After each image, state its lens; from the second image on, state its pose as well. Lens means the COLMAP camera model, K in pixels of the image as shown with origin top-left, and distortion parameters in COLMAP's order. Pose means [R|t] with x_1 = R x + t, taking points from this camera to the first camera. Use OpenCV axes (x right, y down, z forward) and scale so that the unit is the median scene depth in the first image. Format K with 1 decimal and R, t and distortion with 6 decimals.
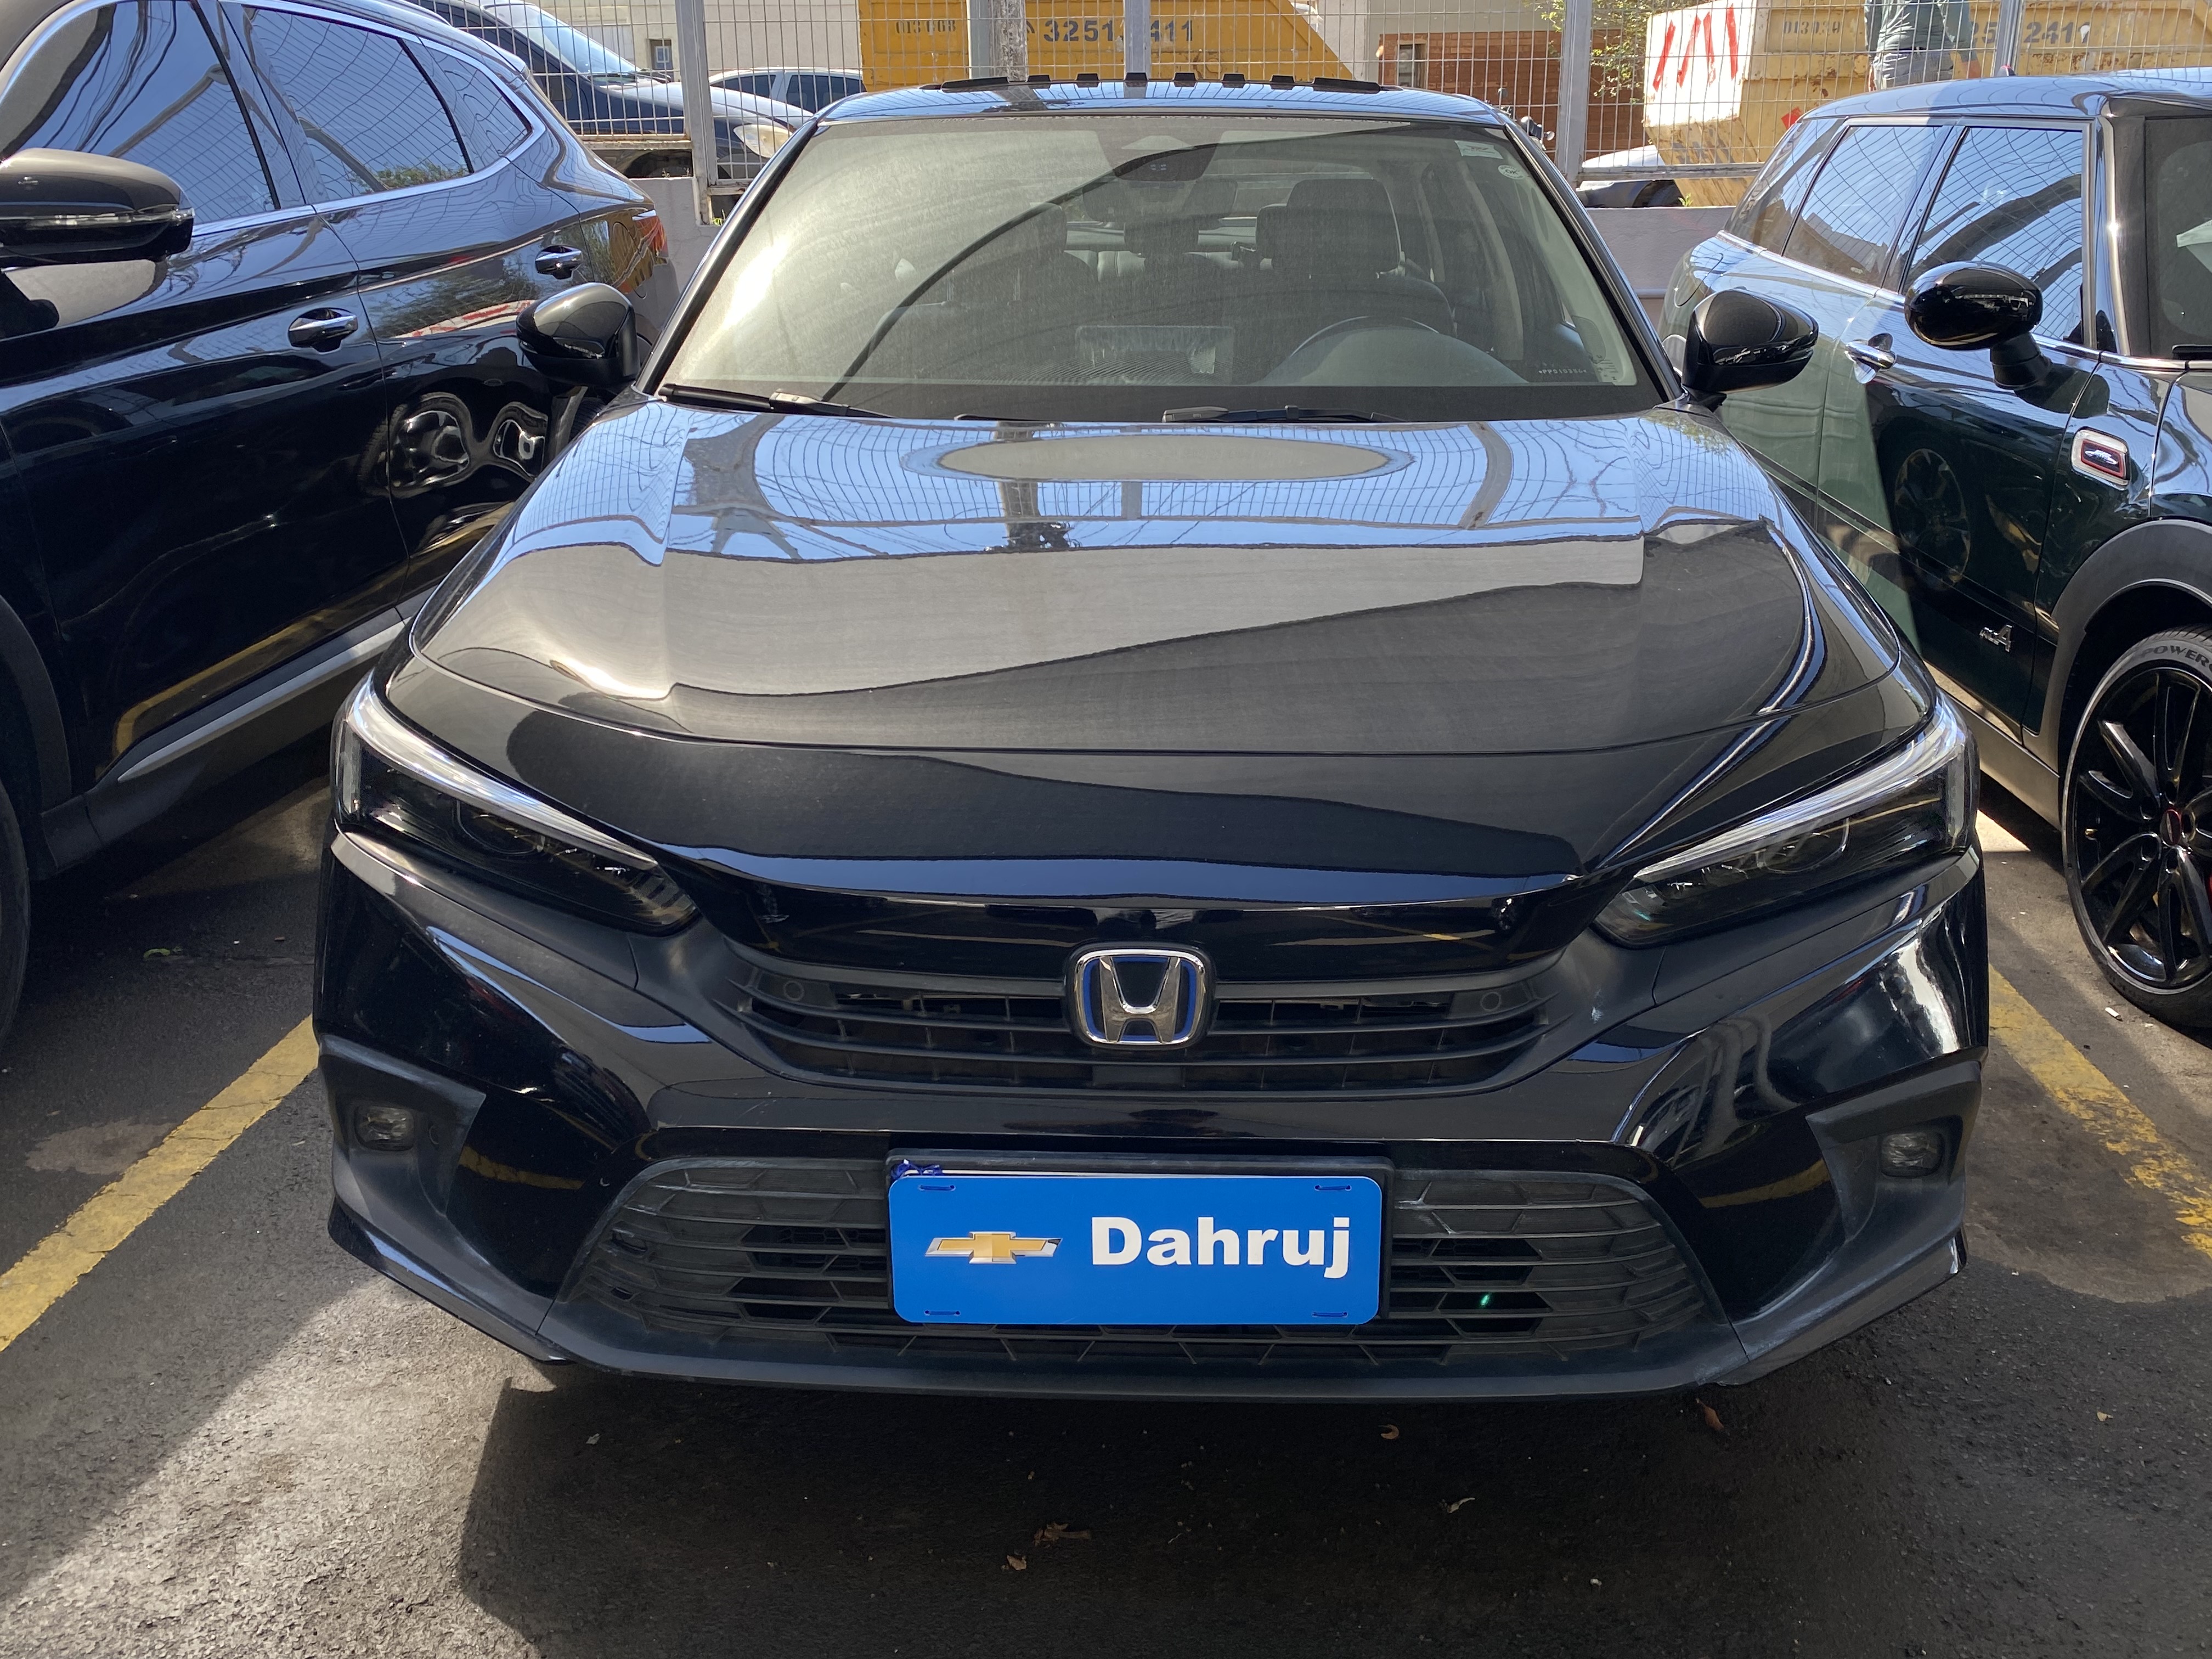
lens RADIAL K [[1911.9, 0, 1191.9], [0, 1911.9, 856.1], [0, 0, 1]] dist [0.027906, -0.019294]
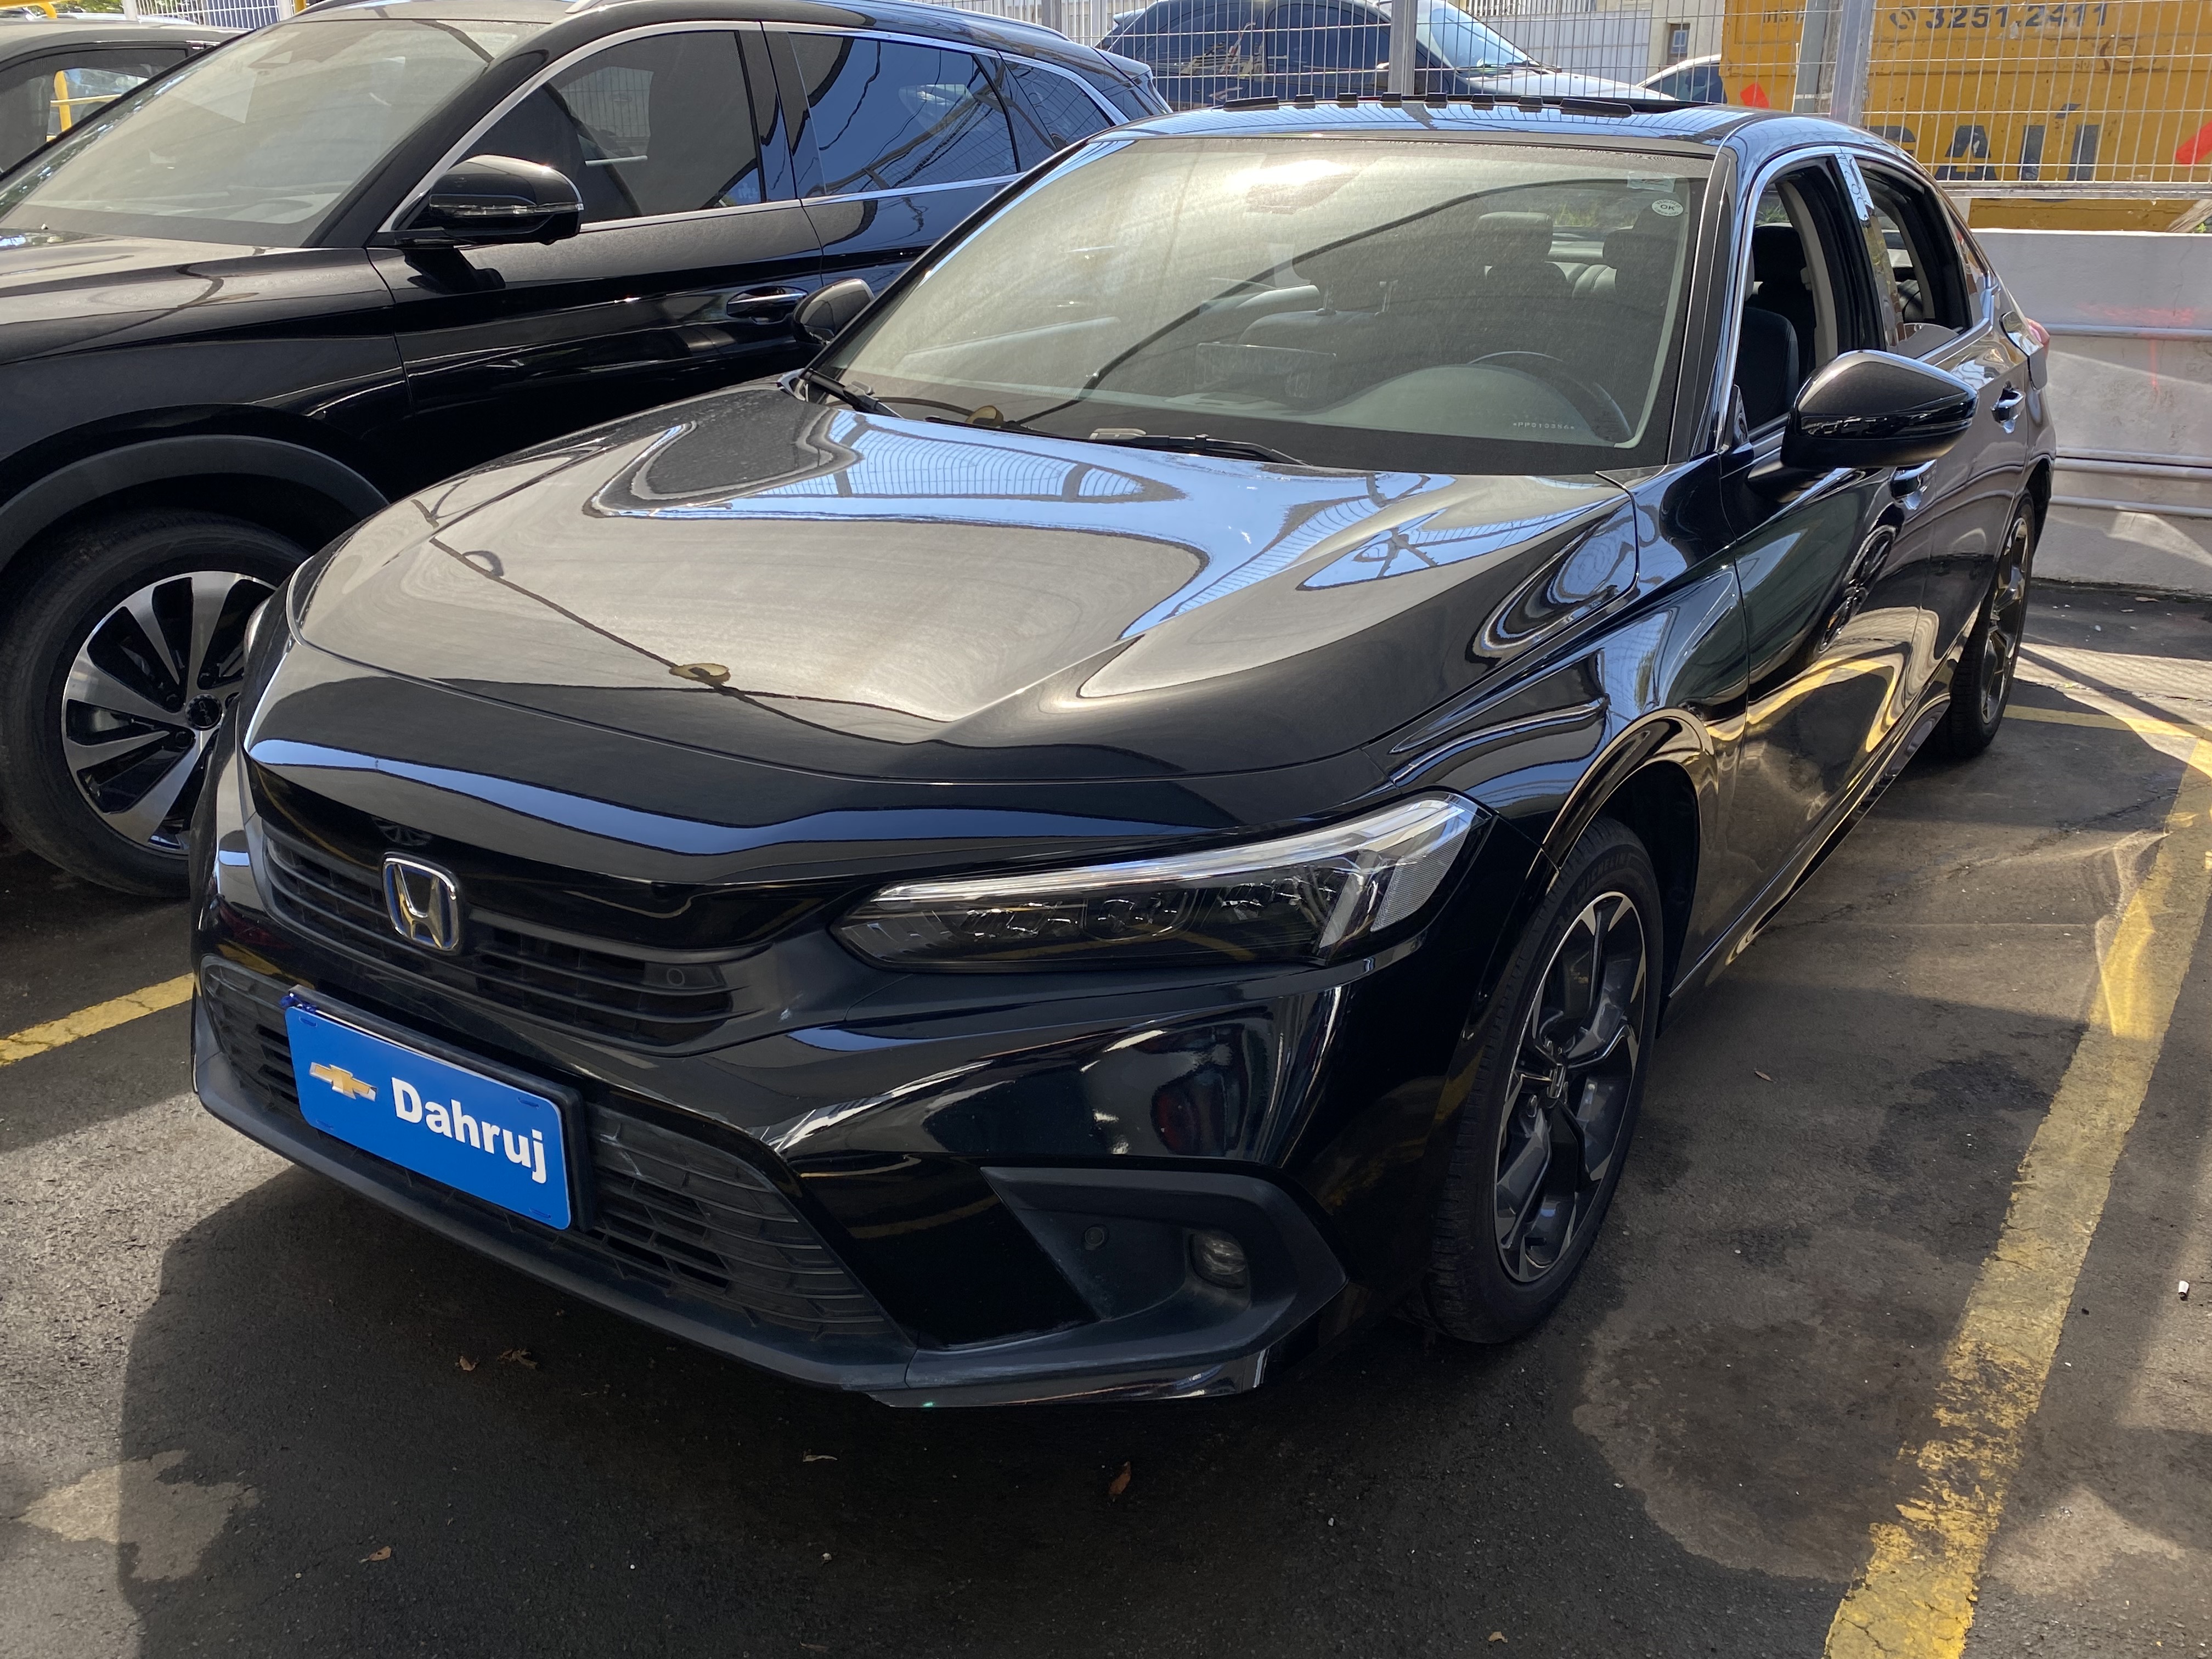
lens RADIAL K [[1911.9, 0, 1120.8], [0, 1911.9, 842.2], [0, 0, 1]] dist [0.027906, -0.019294]
pose [[0.857250, 0.192975, -0.477370, 0.886057], [-0.191863, 0.980062, 0.051643, -0.106695], [0.477818, 0.047319, 0.877183, 0.147145]]
